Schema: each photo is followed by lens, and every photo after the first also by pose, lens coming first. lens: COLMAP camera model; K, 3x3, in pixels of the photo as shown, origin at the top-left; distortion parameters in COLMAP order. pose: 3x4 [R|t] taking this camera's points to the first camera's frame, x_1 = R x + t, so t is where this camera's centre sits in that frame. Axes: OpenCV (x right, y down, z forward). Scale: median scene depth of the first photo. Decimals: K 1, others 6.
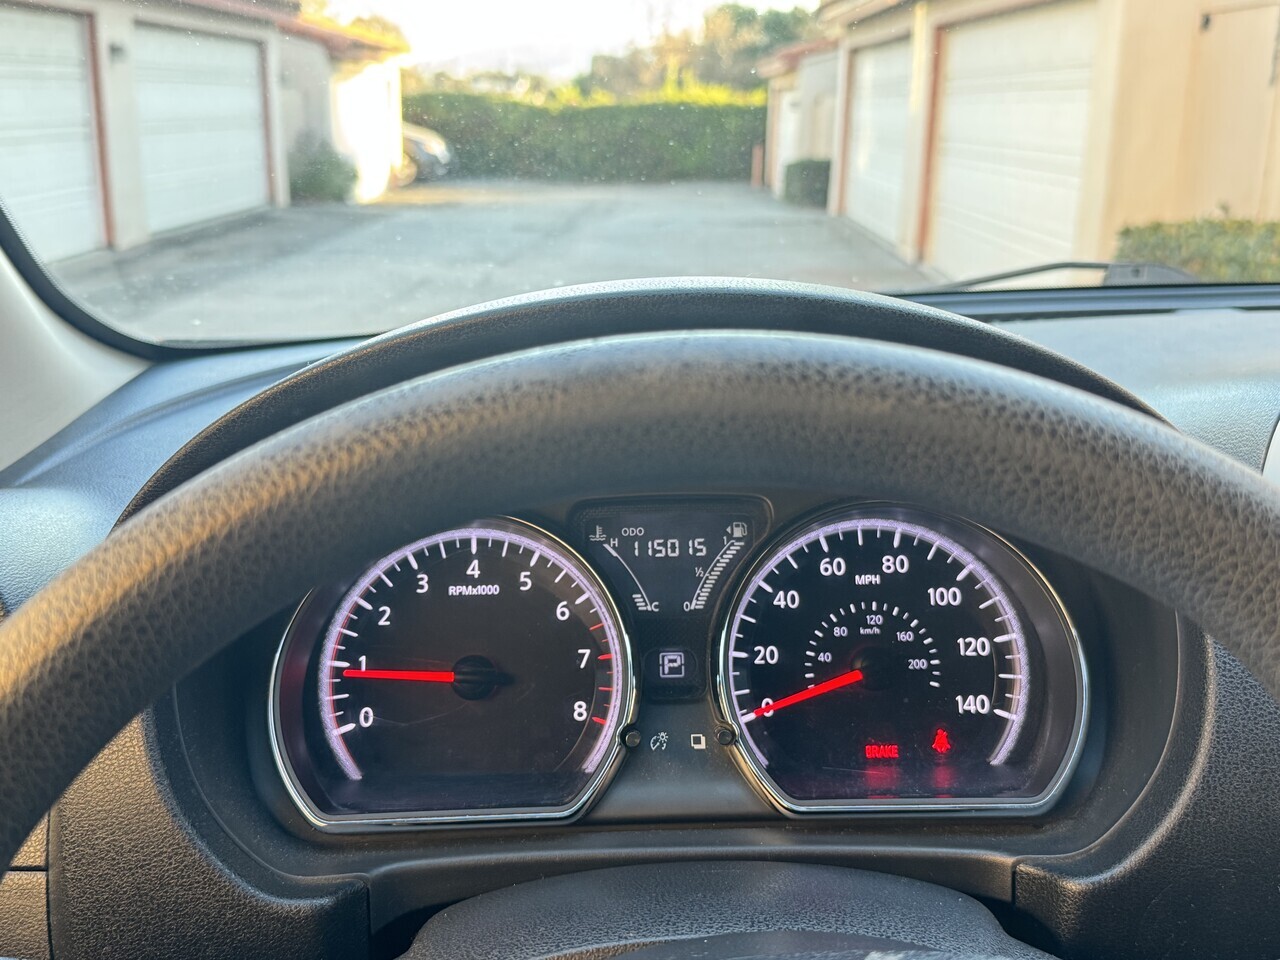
lens RADIAL K [[1406.7, 0, 637.3], [0, 1406.7, 484.1], [0, 0, 1]] dist [0.034556, 0.000000]
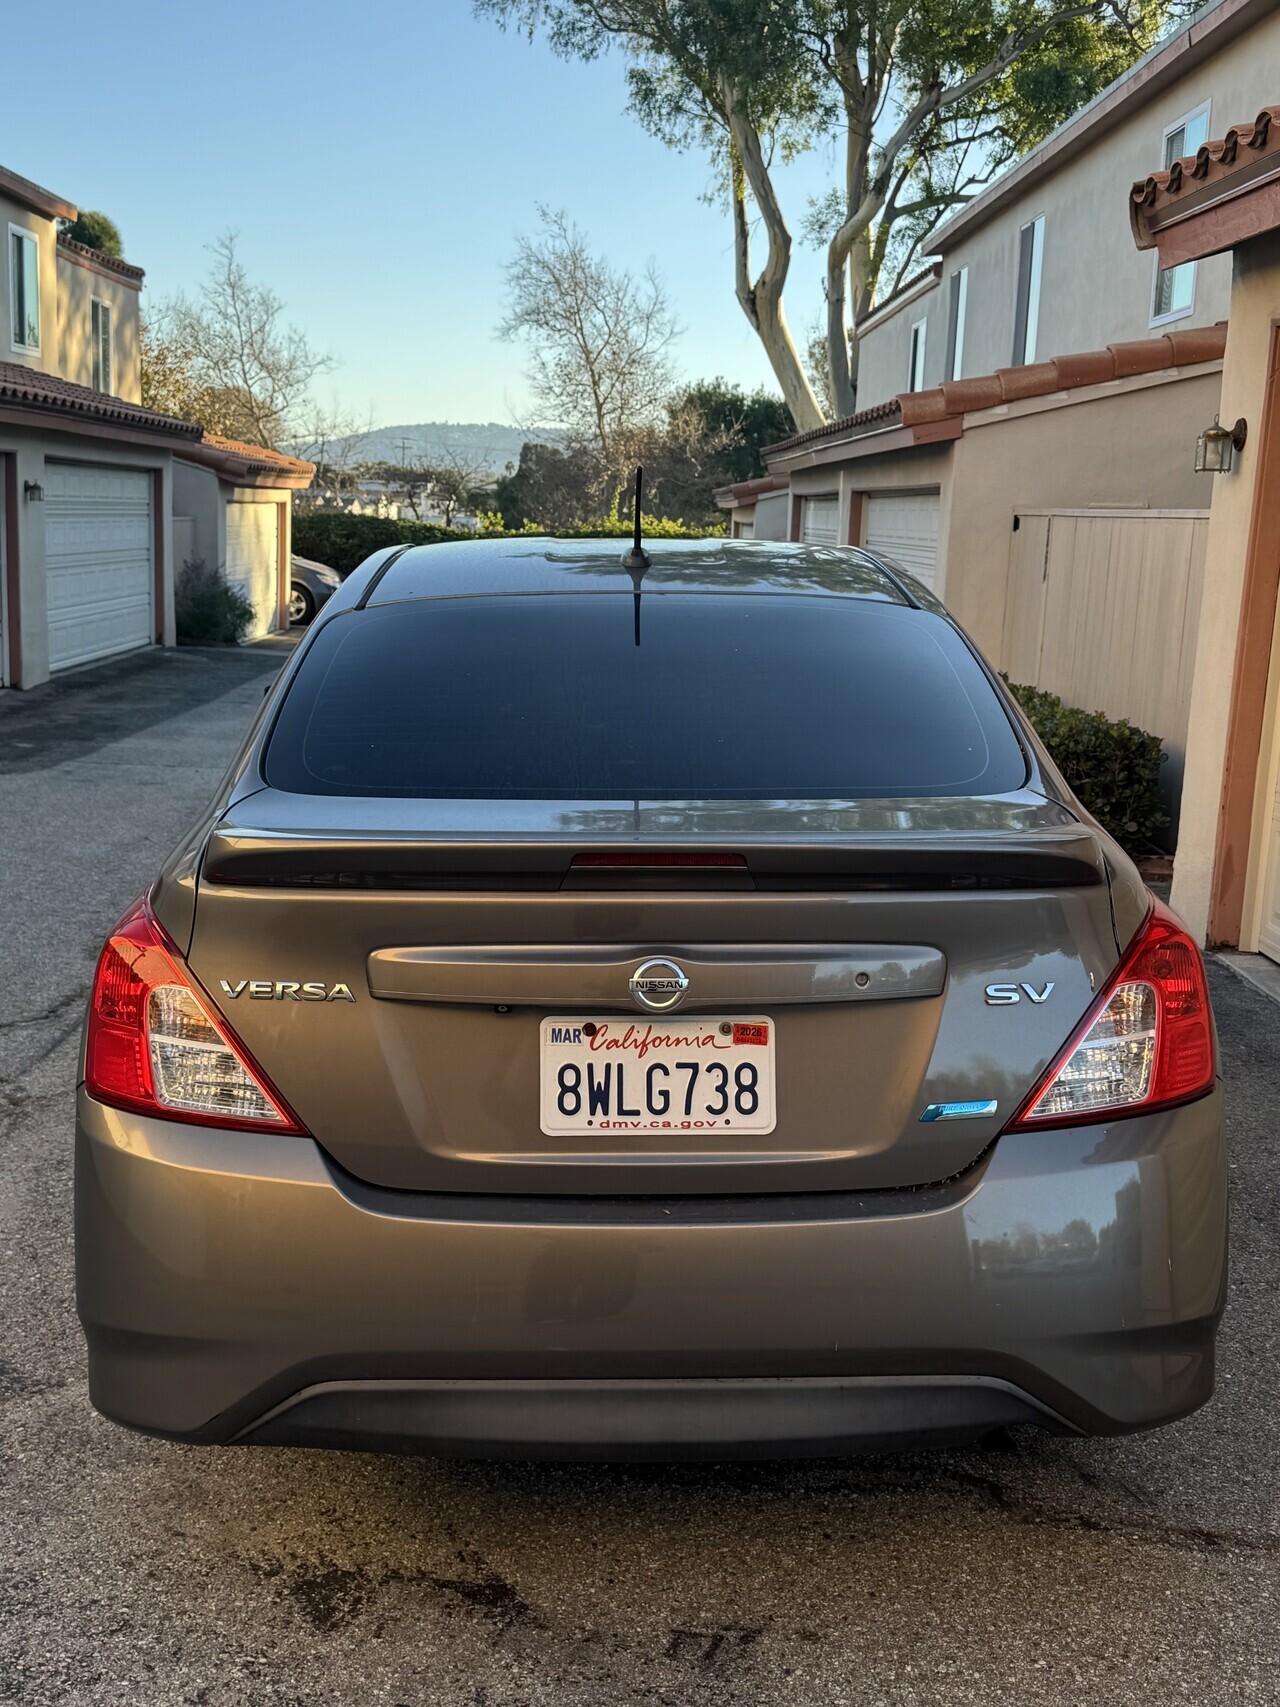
lens RADIAL K [[1876.0, 0, 644.8], [0, 1876.0, 851.4], [0, 0, 1]] dist [0.034556, 0.000000]
pose [[0.999177, 0.016503, 0.037057, 0.007699], [-0.013170, 0.995994, -0.088447, 0.035456], [-0.038369, 0.087886, 0.995391, -0.195735]]
